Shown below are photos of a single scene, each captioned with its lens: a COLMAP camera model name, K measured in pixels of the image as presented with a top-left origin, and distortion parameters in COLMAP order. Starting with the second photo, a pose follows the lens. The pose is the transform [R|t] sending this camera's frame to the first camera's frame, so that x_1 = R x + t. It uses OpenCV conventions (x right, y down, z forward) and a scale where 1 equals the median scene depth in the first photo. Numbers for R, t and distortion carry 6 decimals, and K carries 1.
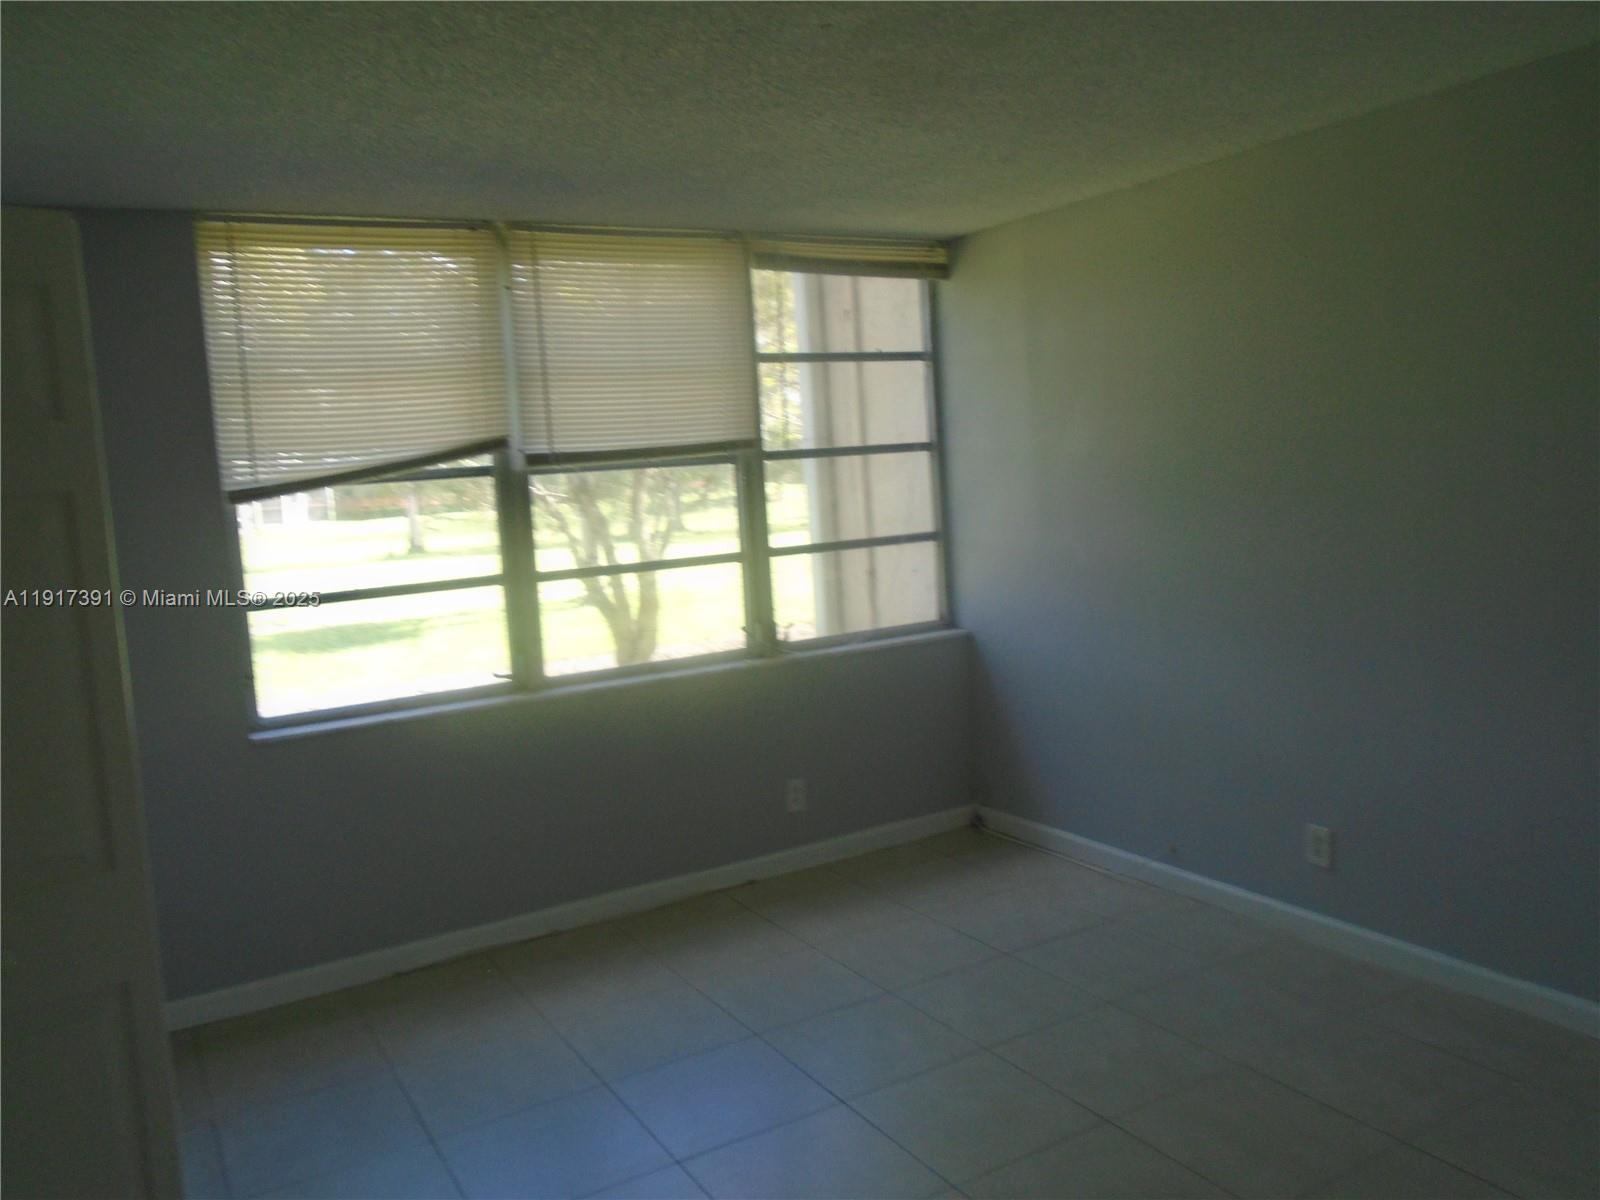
lens RADIAL K [[1272.5, 0, 800.0], [0, 1272.5, 600.0], [0, 0, 1]] dist [-0.000129, 0.000018]
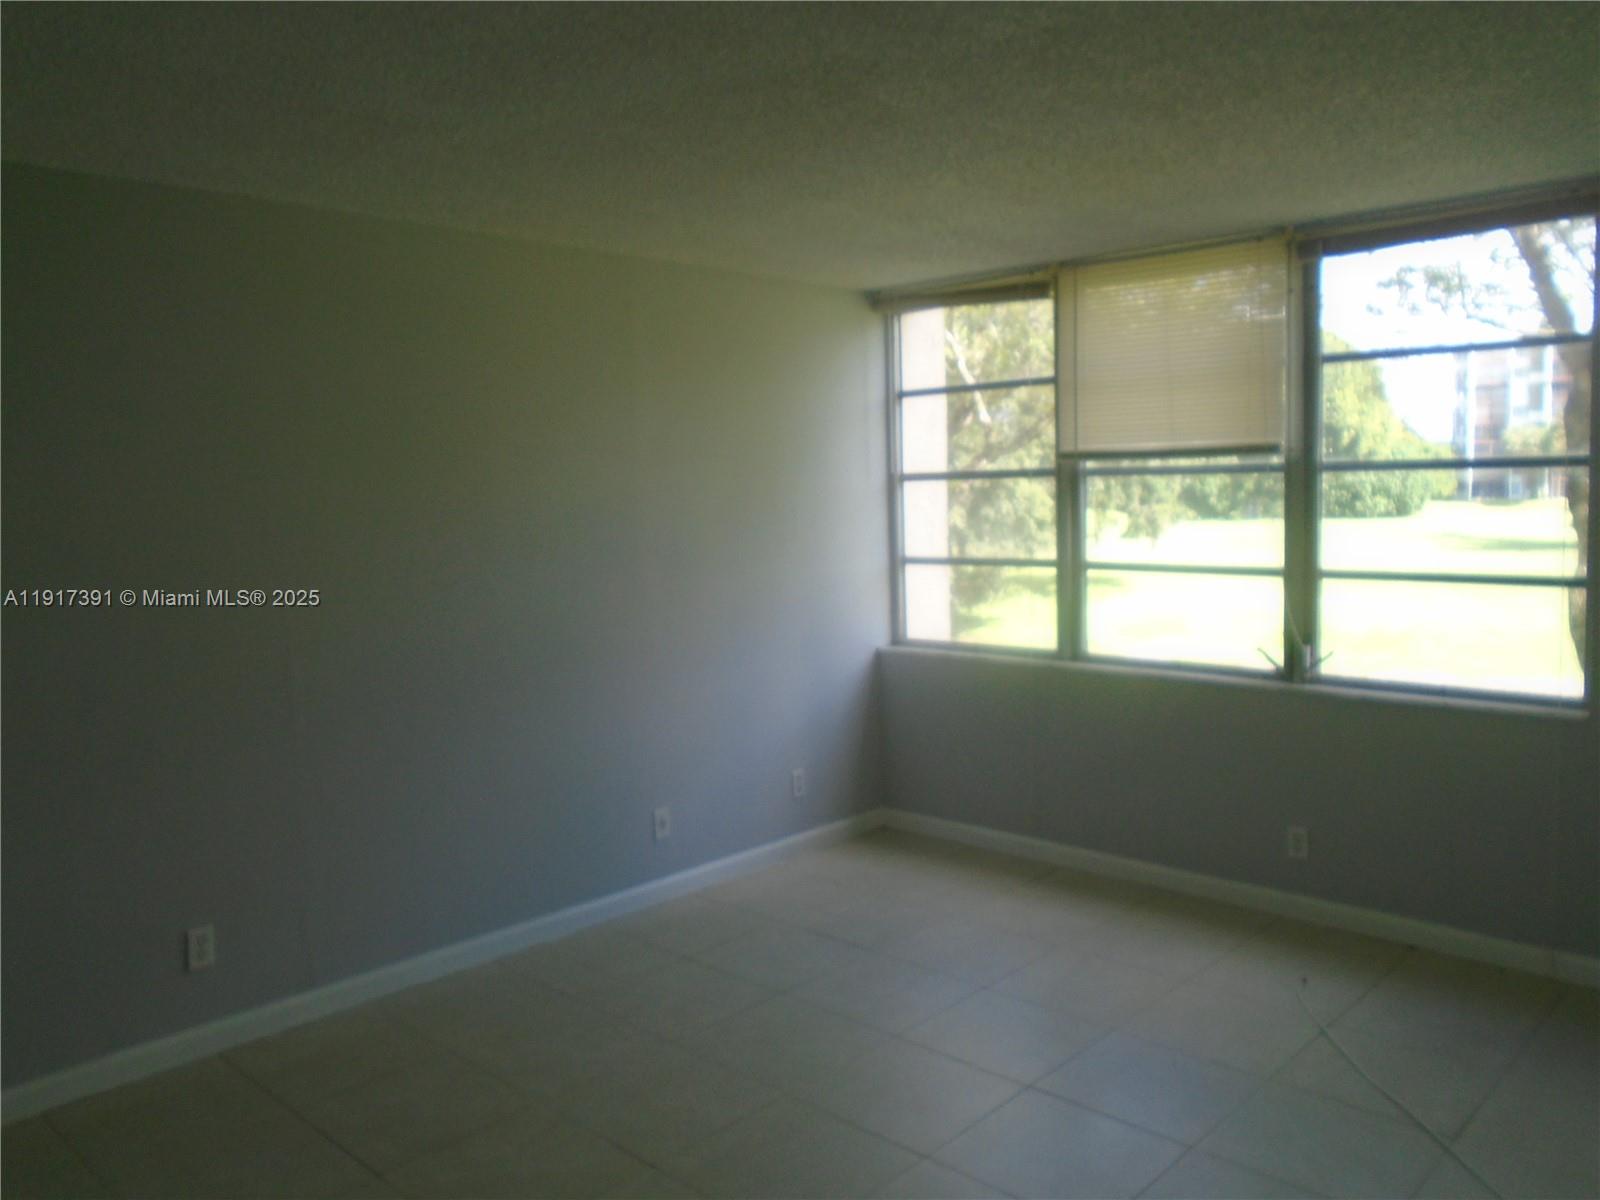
lens RADIAL K [[1226.7, 0, 800.0], [0, 1226.7, 600.0], [0, 0, 1]] dist [-0.045818, -0.000001]
pose [[0.177677, 0.143430, -0.973580, 0.769773], [-0.090917, 0.987483, 0.128886, -0.097921], [0.979880, 0.065615, 0.188494, 0.491147]]
